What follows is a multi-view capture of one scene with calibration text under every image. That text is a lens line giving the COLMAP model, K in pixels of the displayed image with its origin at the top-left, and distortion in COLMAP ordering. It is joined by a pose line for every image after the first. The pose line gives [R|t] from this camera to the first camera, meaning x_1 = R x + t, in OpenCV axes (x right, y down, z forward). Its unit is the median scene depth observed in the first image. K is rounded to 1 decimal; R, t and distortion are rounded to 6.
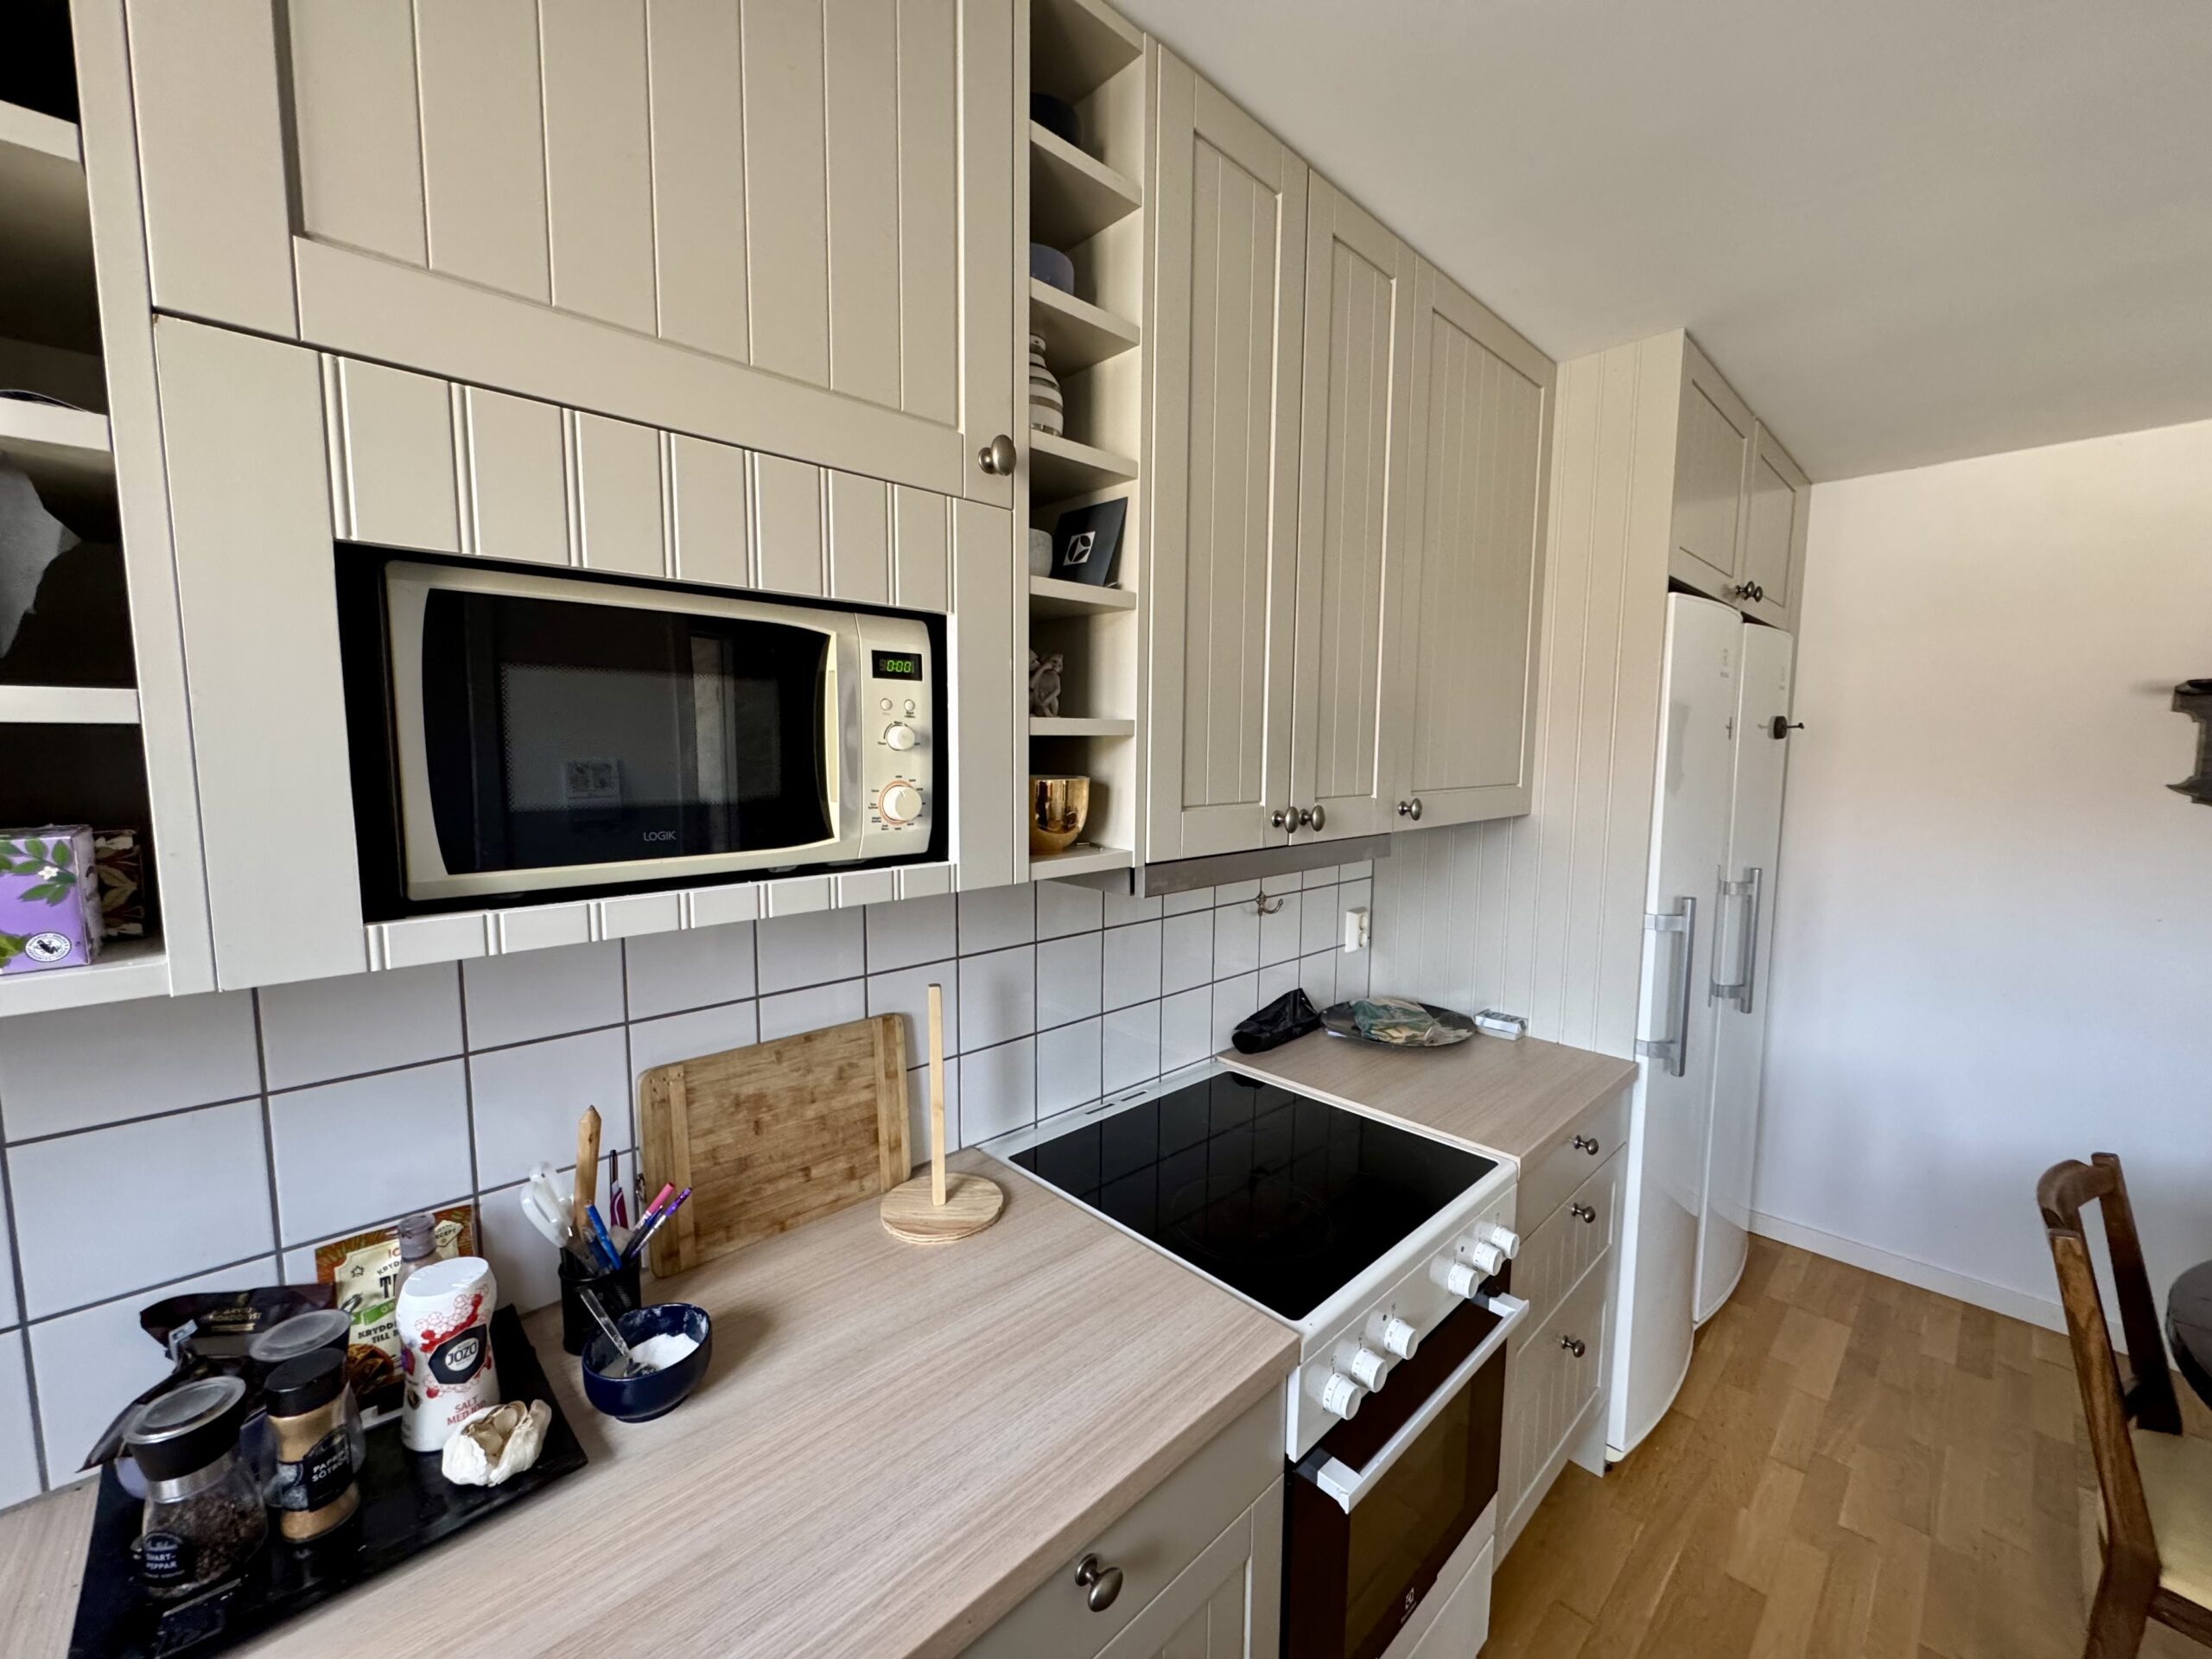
lens RADIAL K [[888.8, 0, 1104.2], [0, 888.8, 838.8], [0, 0, 1]] dist [-0.003352, 0.000670]
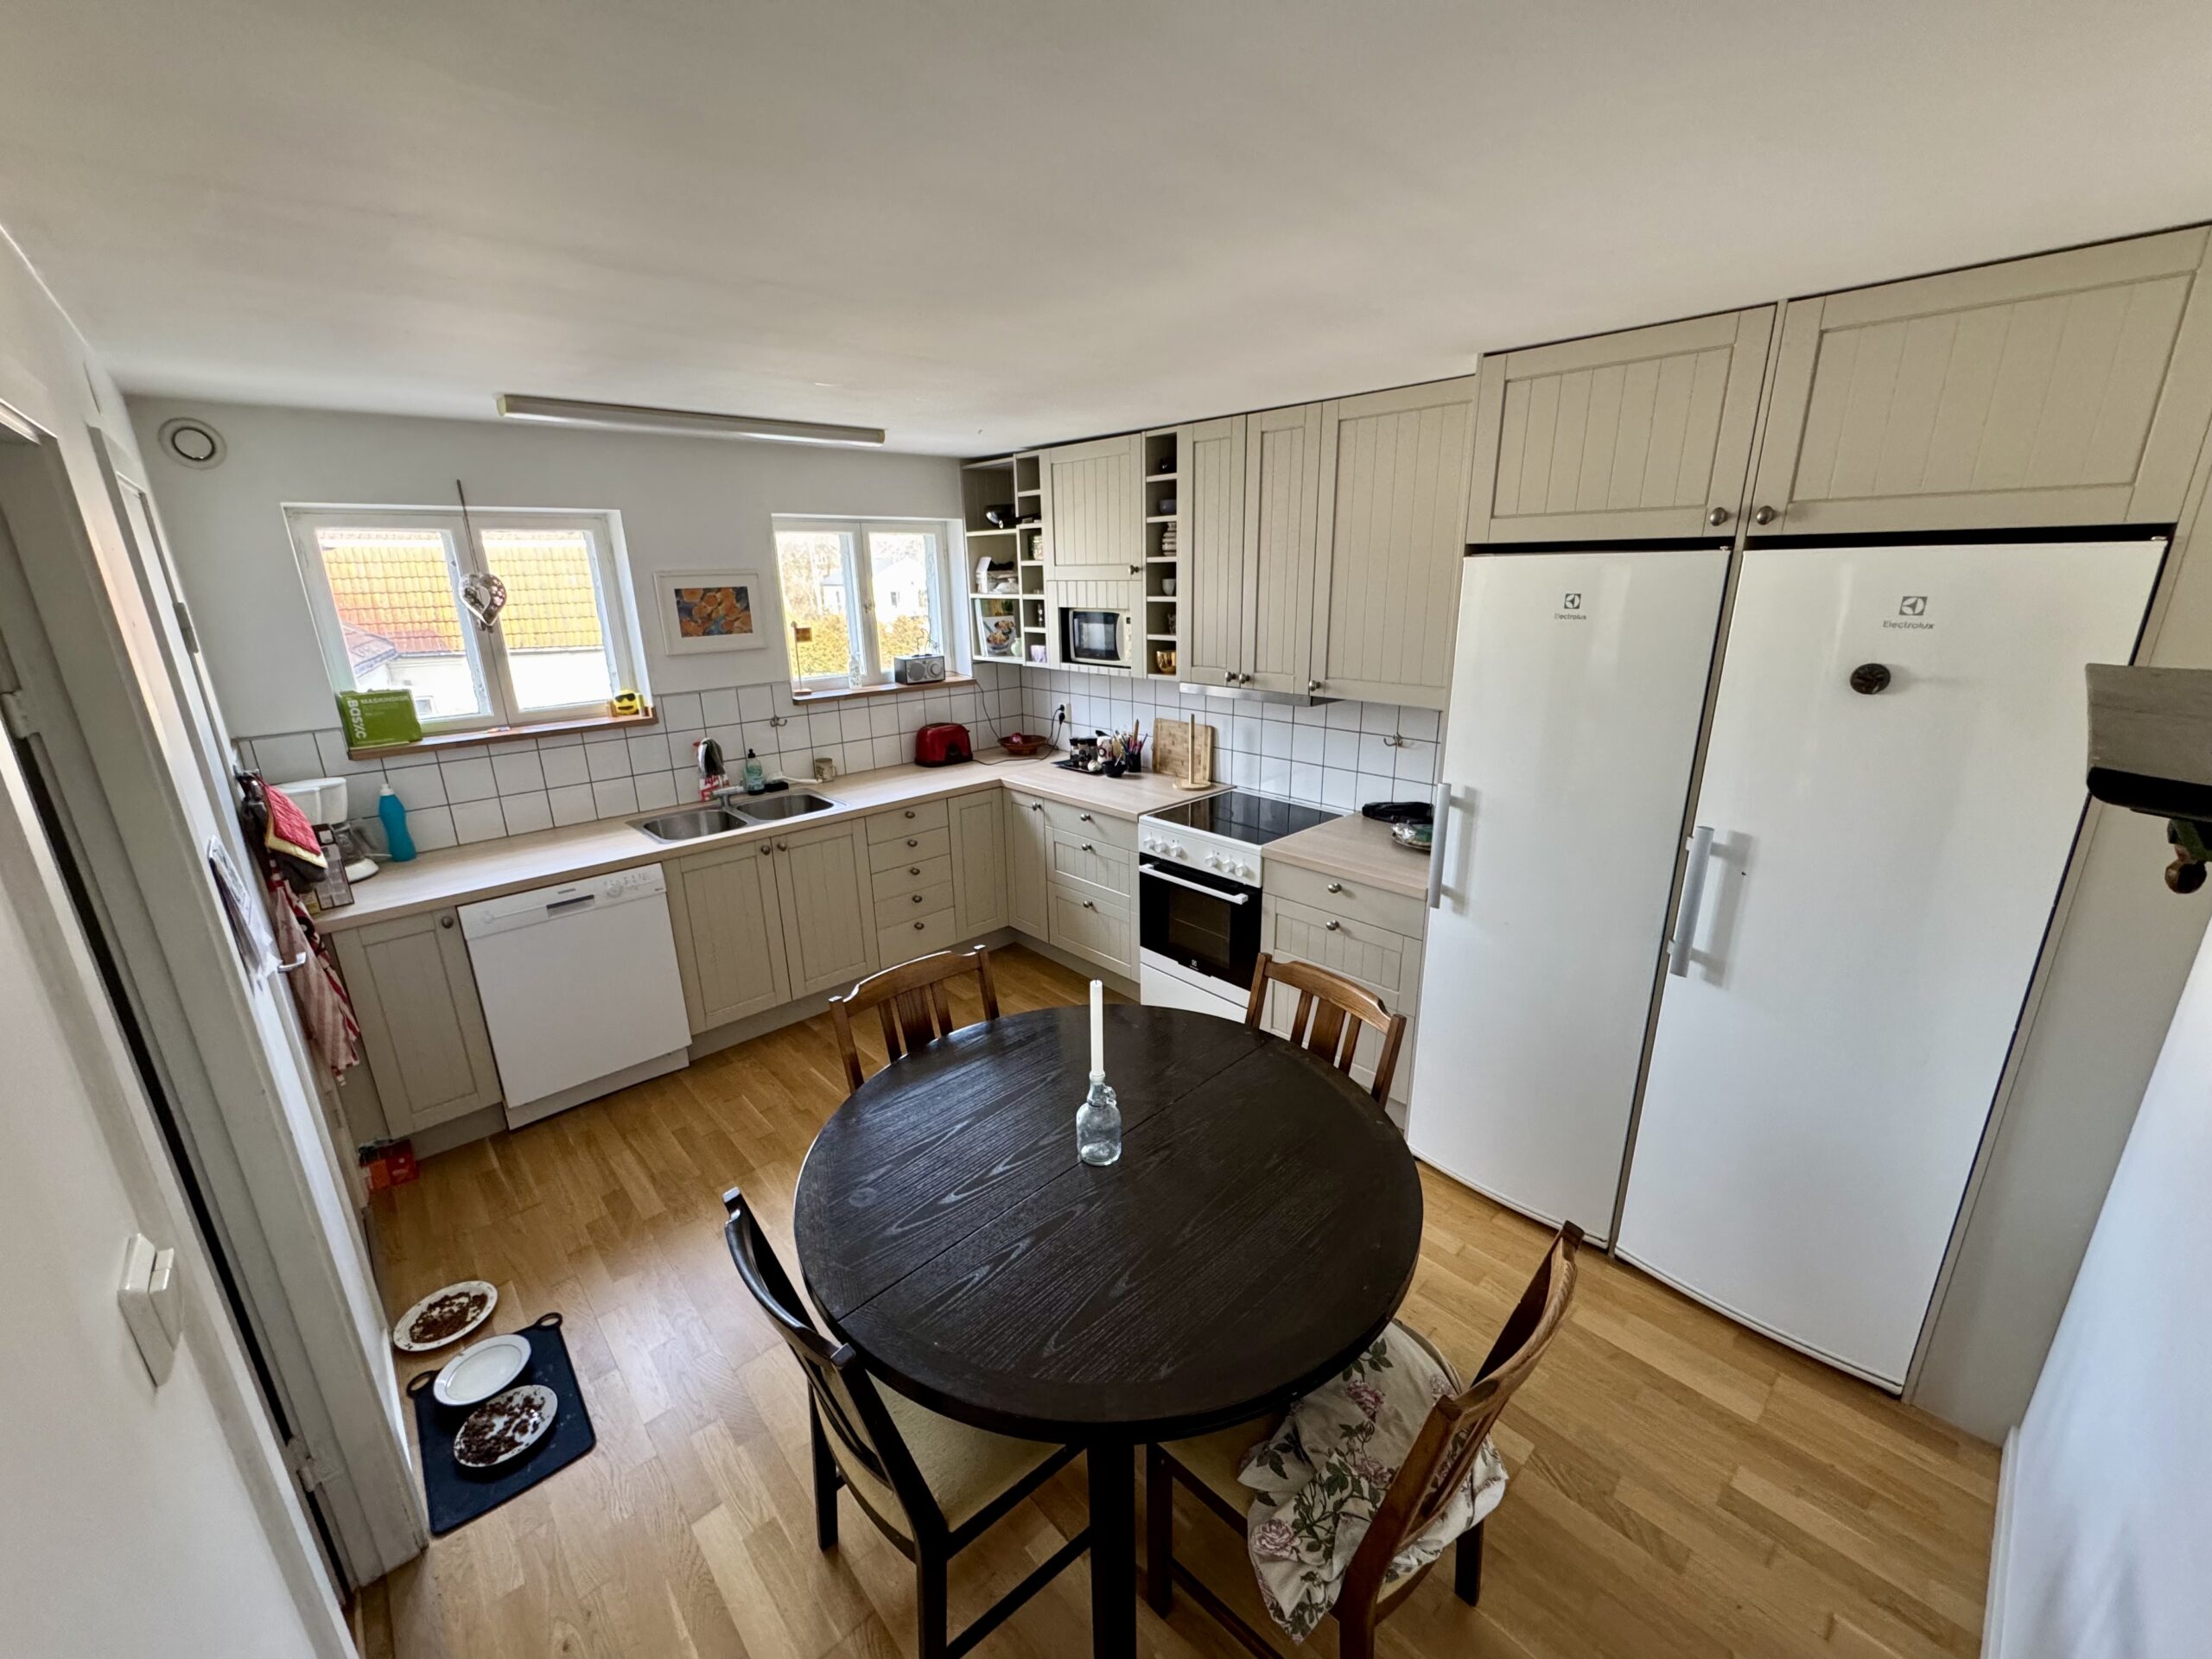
lens RADIAL K [[888.8, 0, 1101.0], [0, 888.8, 834.9], [0, 0, 1]] dist [-0.003352, 0.000670]
pose [[-0.022483, 0.278687, -0.960119, 3.695628], [-0.096154, 0.955307, 0.279542, -0.349701], [0.995113, 0.098604, 0.005319, 0.836266]]
